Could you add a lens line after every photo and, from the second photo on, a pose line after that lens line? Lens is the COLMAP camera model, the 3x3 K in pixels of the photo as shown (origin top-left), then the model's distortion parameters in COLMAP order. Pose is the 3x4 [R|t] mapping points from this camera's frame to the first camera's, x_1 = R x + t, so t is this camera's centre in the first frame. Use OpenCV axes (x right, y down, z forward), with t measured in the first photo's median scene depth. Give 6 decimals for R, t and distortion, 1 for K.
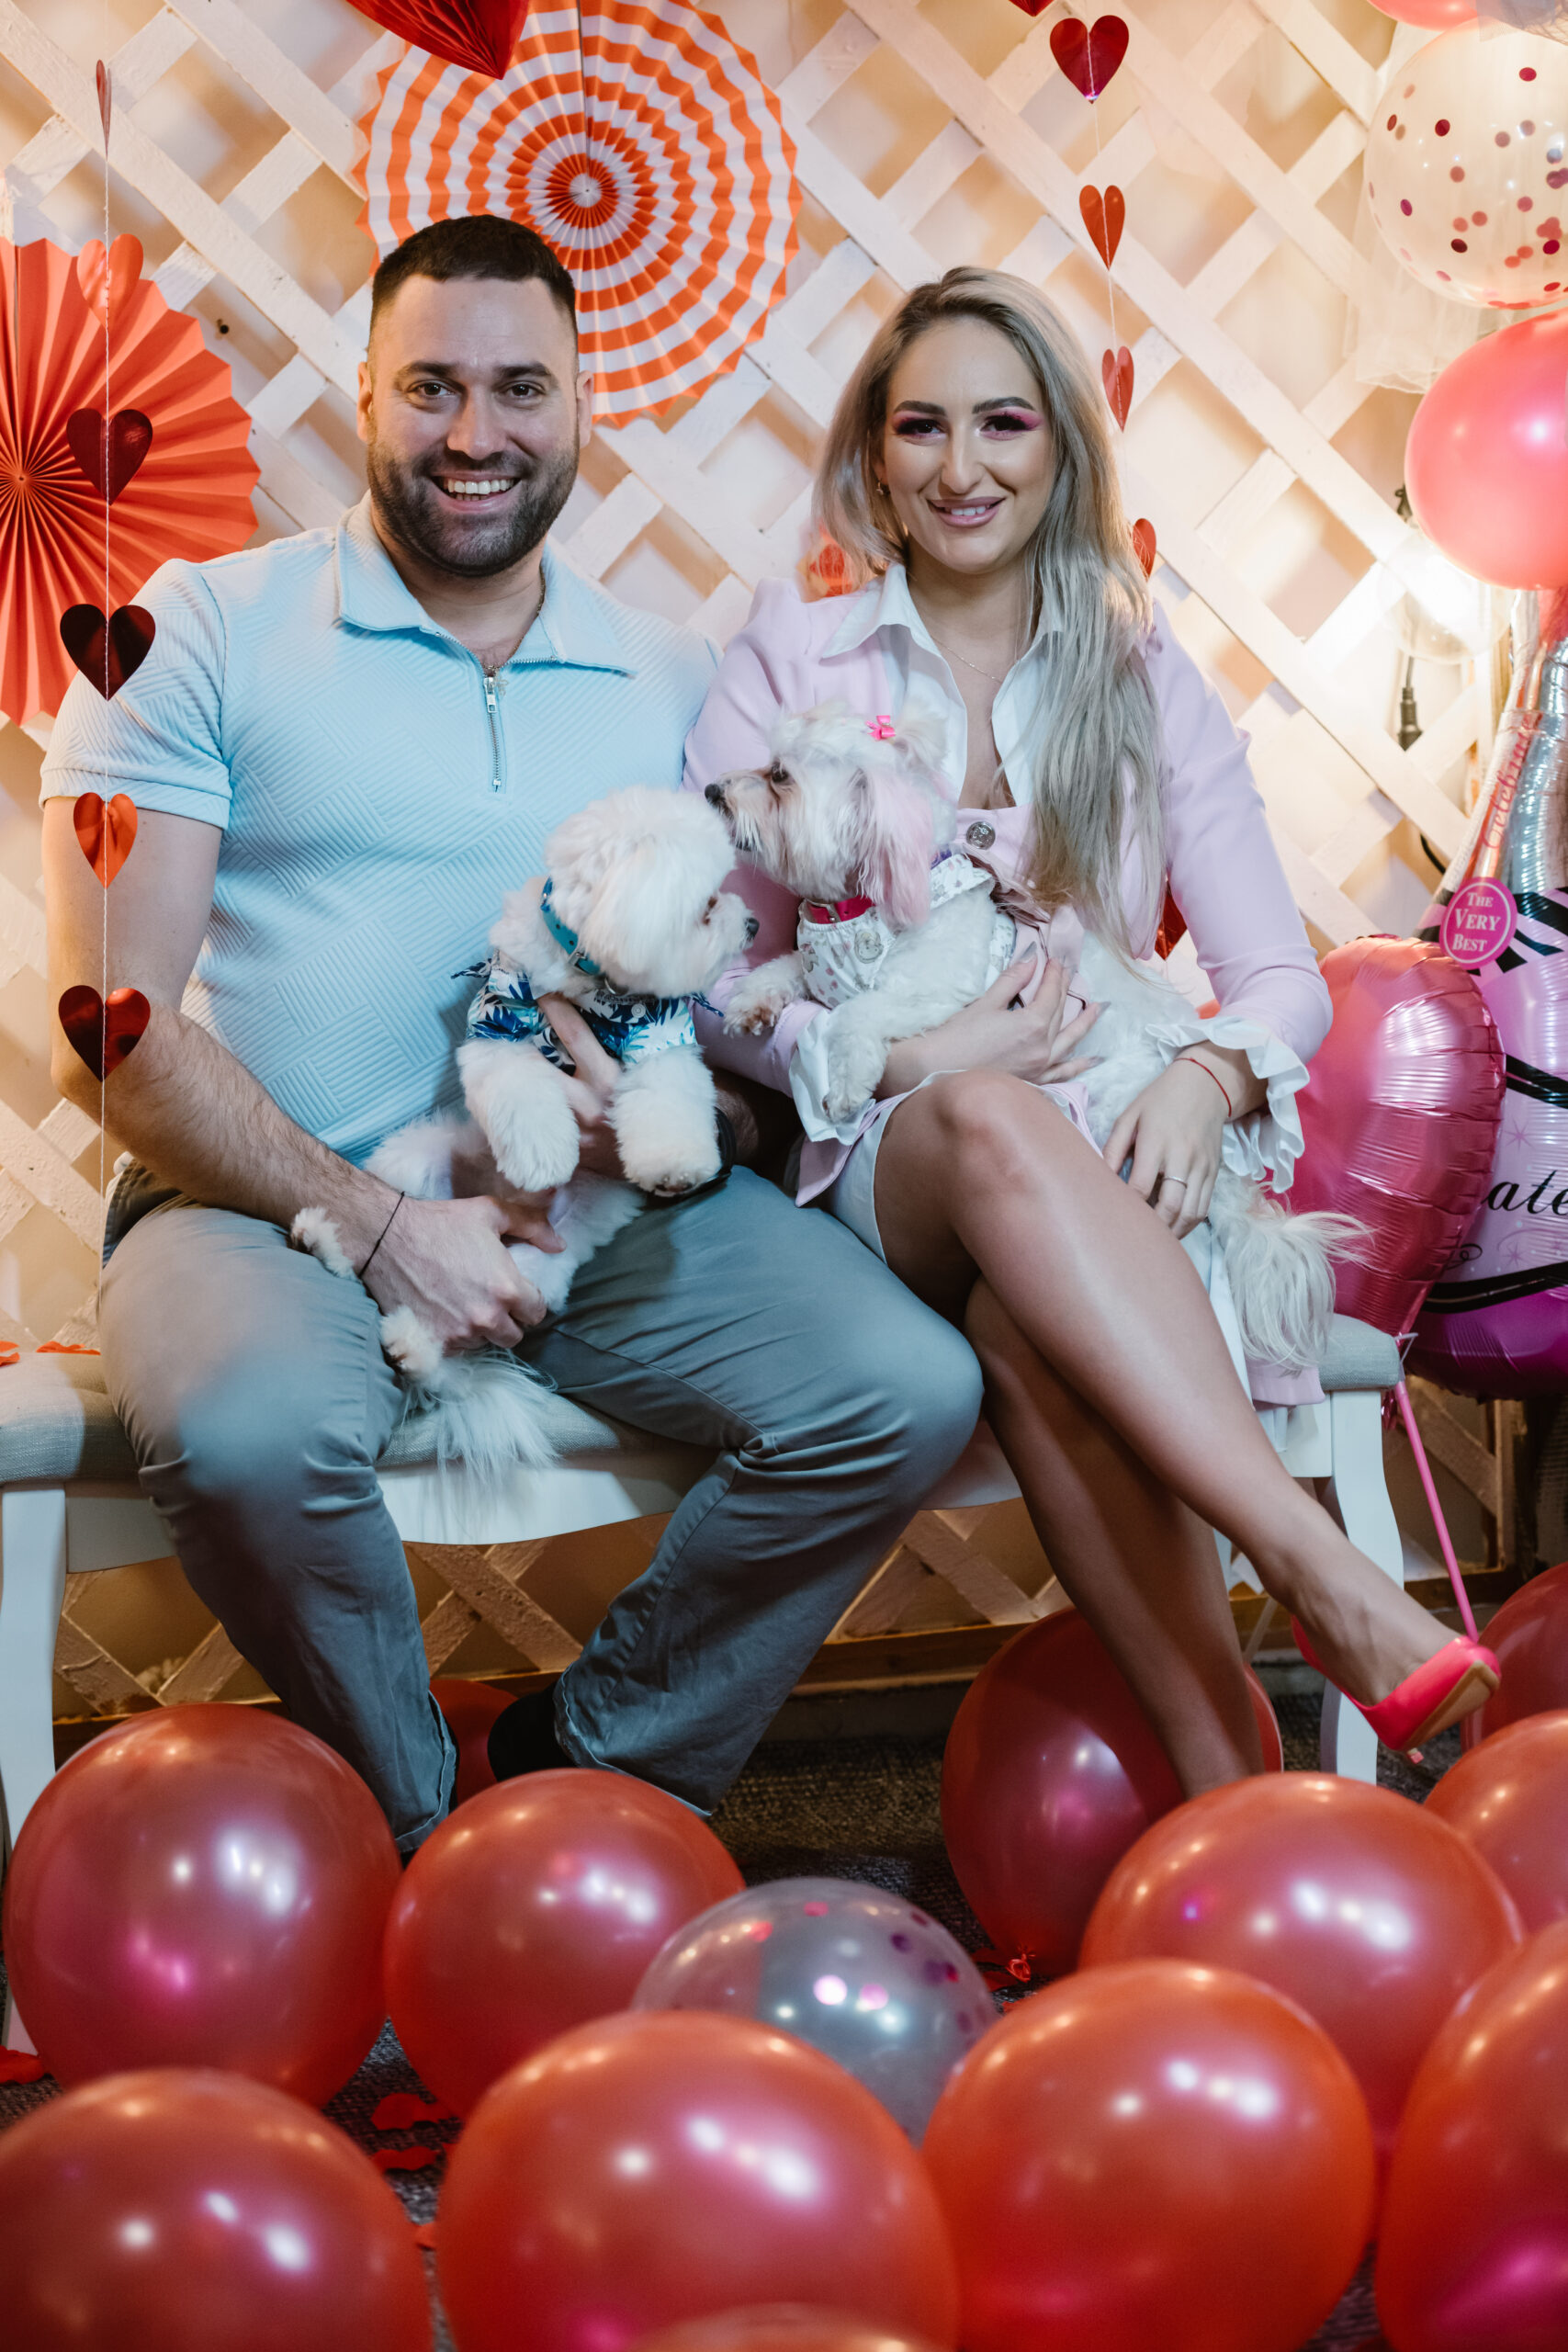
lens RADIAL K [[4617.4, 0, 789.4], [0, 4617.4, 1172.4], [0, 0, 1]] dist [-0.263663, 0.000000]
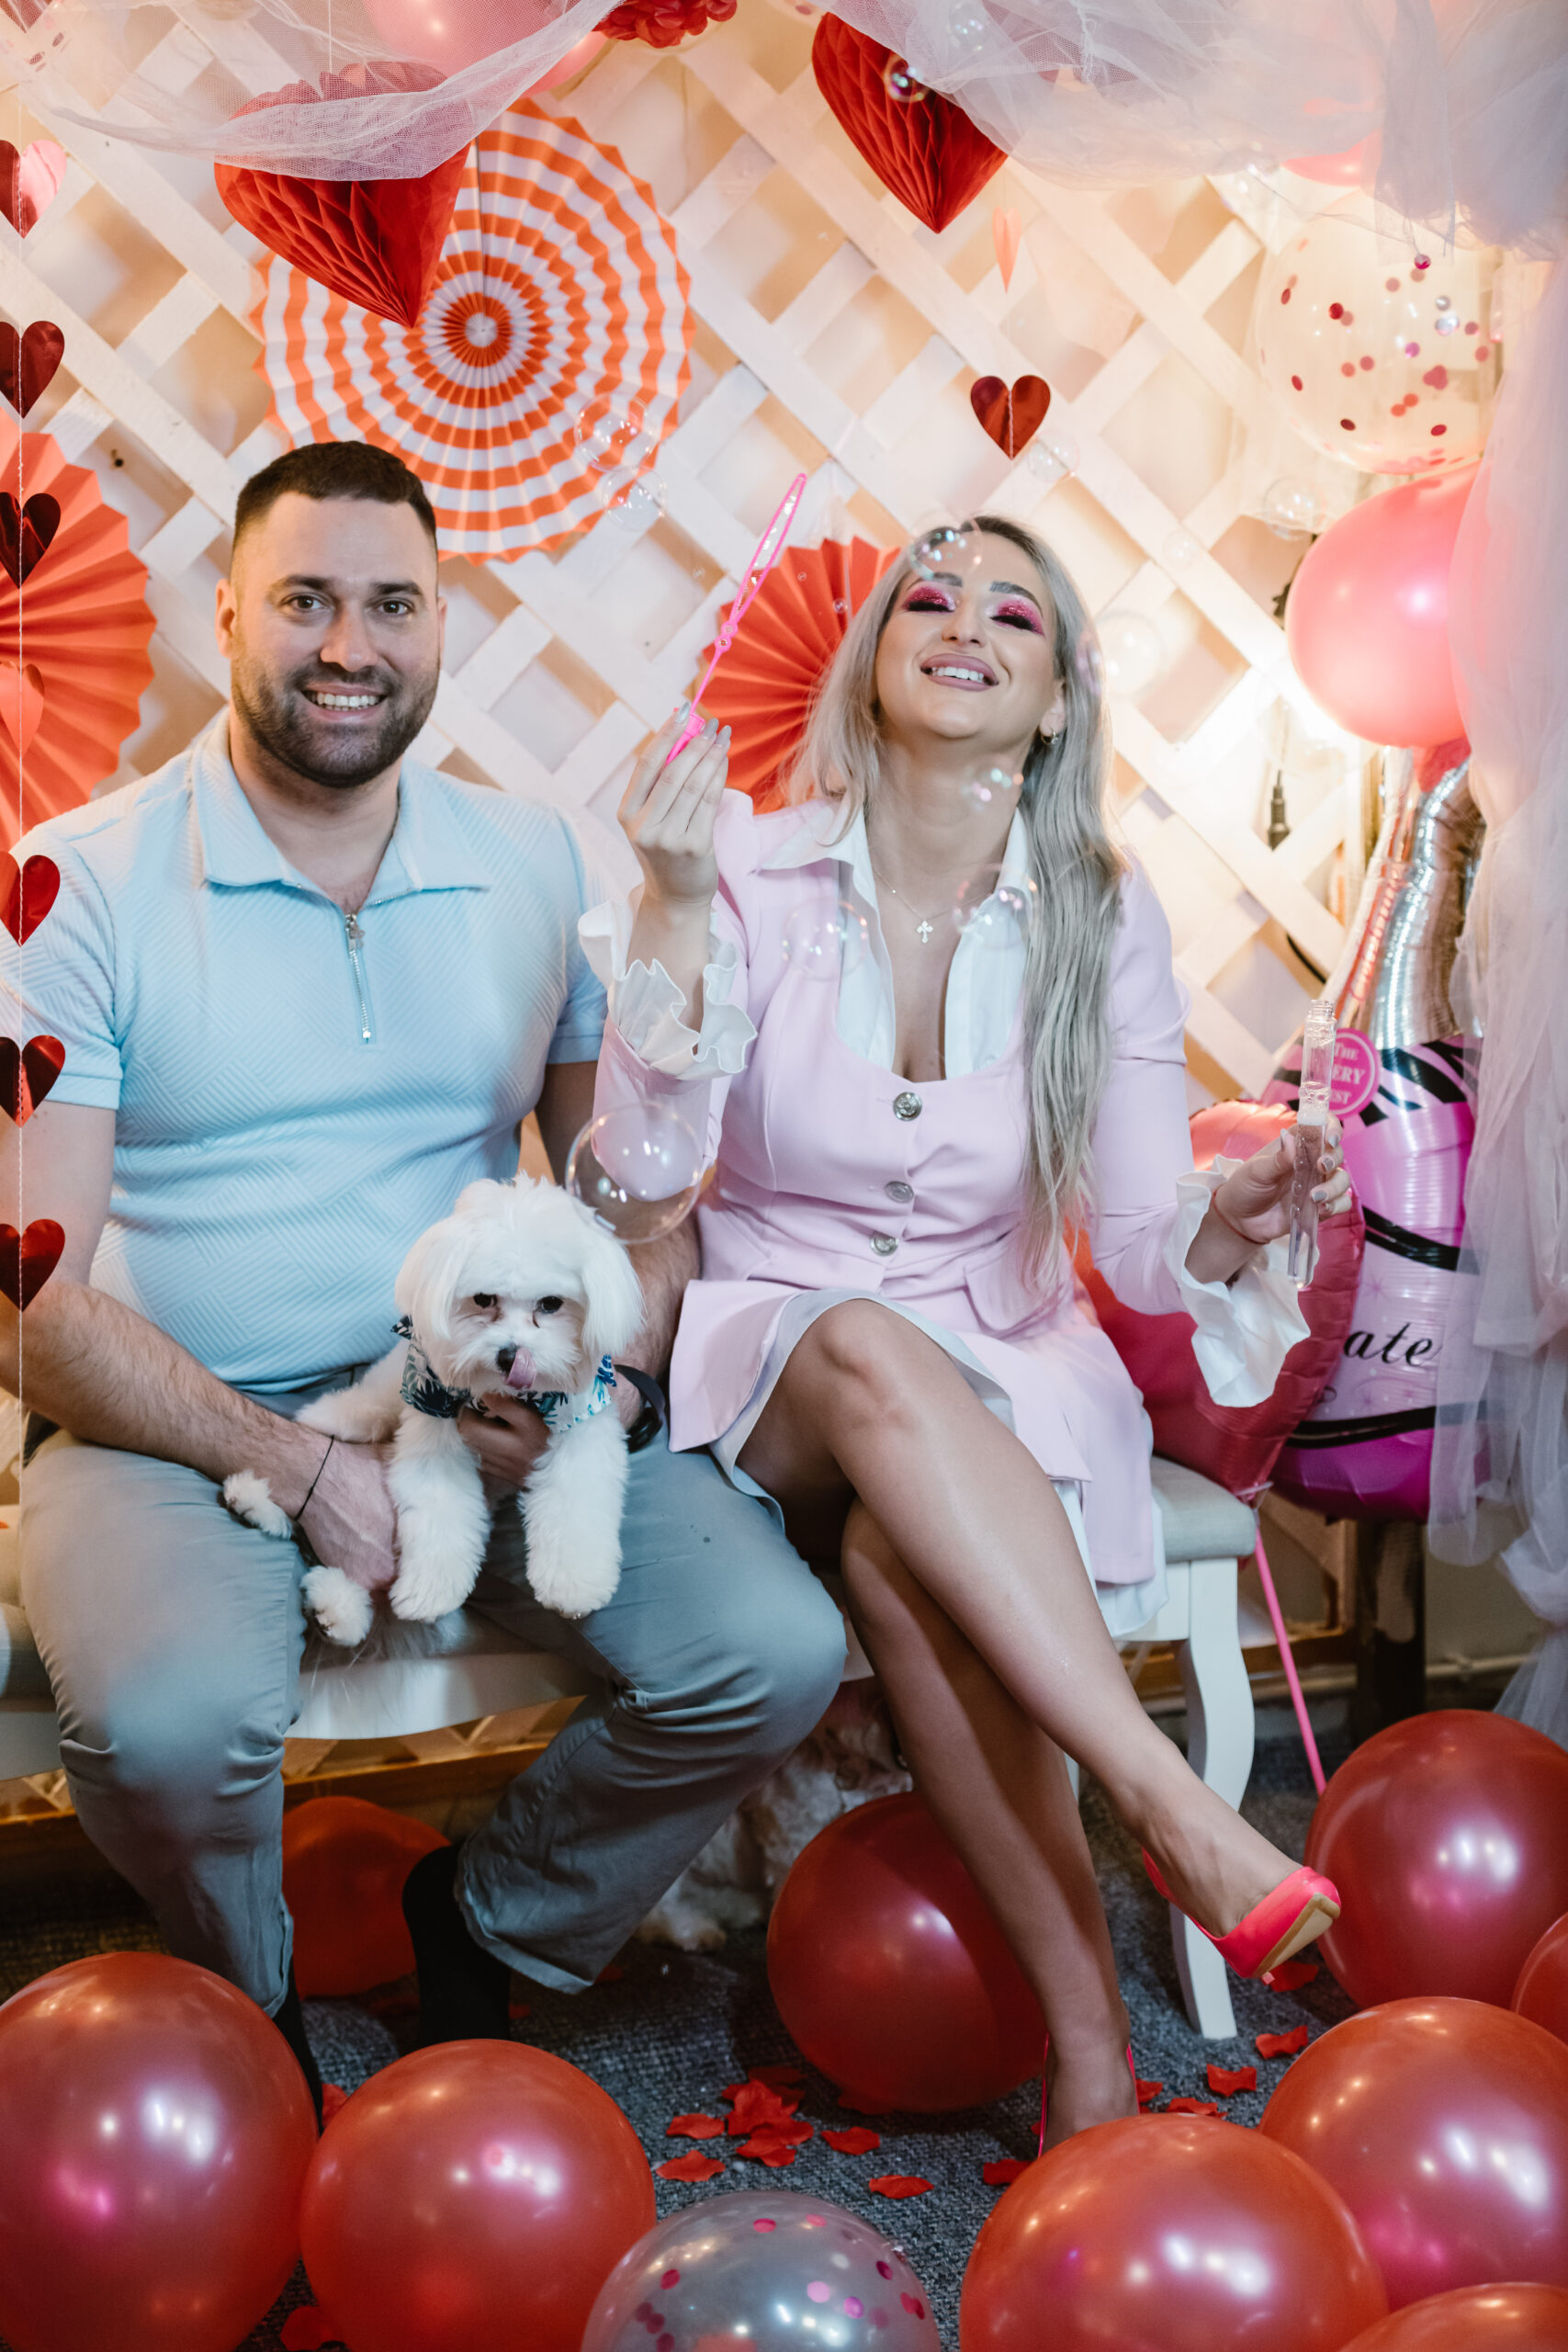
lens RADIAL K [[4617.4, 0, 772.9], [0, 4617.4, 1172.3], [0, 0, 1]] dist [-0.263663, 0.000000]
pose [[0.999203, 0.012504, 0.037901, -0.016326], [-0.016950, 0.992708, 0.119349, -0.152061], [-0.036132, -0.119897, 0.992129, -0.022621]]
